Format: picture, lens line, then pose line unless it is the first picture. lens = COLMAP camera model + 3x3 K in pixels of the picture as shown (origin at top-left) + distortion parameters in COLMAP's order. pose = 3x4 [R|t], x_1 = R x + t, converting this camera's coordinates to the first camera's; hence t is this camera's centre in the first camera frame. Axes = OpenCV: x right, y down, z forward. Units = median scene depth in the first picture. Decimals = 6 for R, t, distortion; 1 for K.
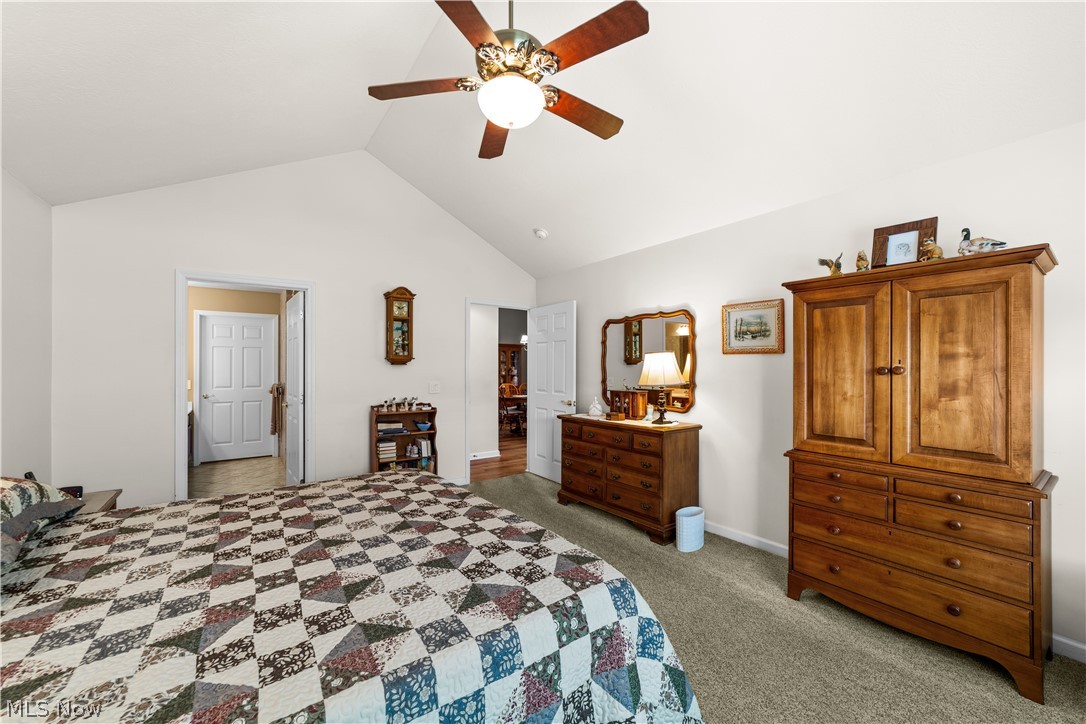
lens RADIAL K [[416.2, 0, 545.5], [0, 416.2, 360.2], [0, 0, 1]] dist [-0.018076, 0.000080]
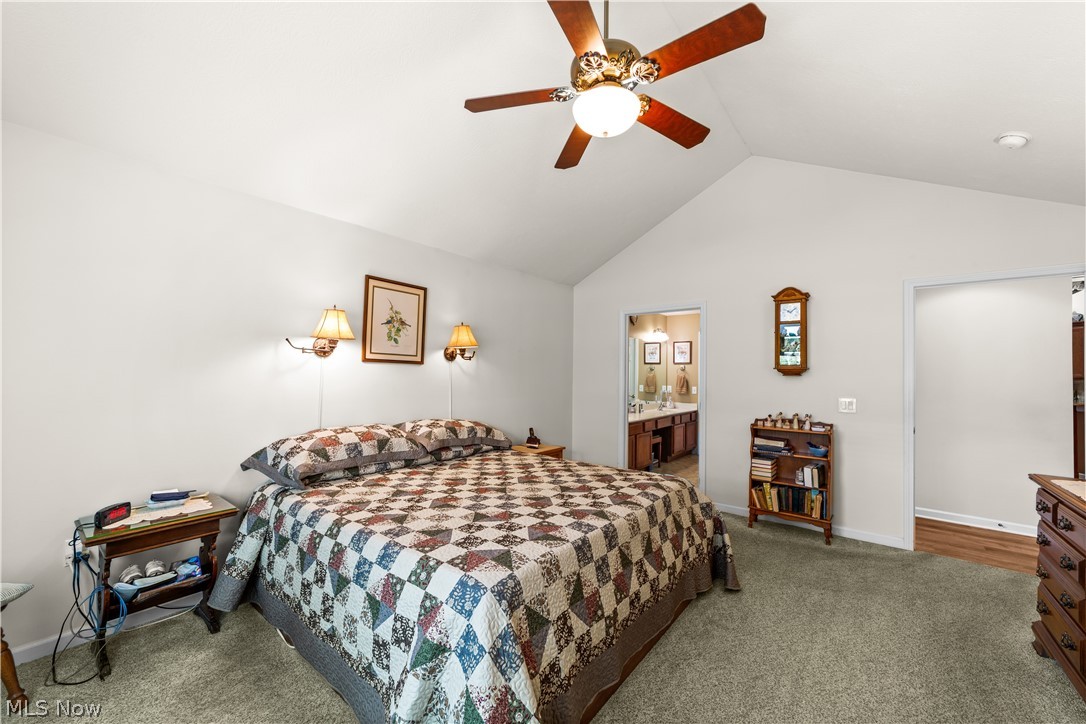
lens RADIAL K [[414.9, 0, 549.7], [0, 414.9, 380.5], [0, 0, 1]] dist [0.018688, -0.000030]
pose [[0.267091, 0.020893, -0.963445, 0.907879], [0.005603, 0.999714, 0.023233, -0.009759], [0.963655, -0.011603, 0.266897, 0.652825]]
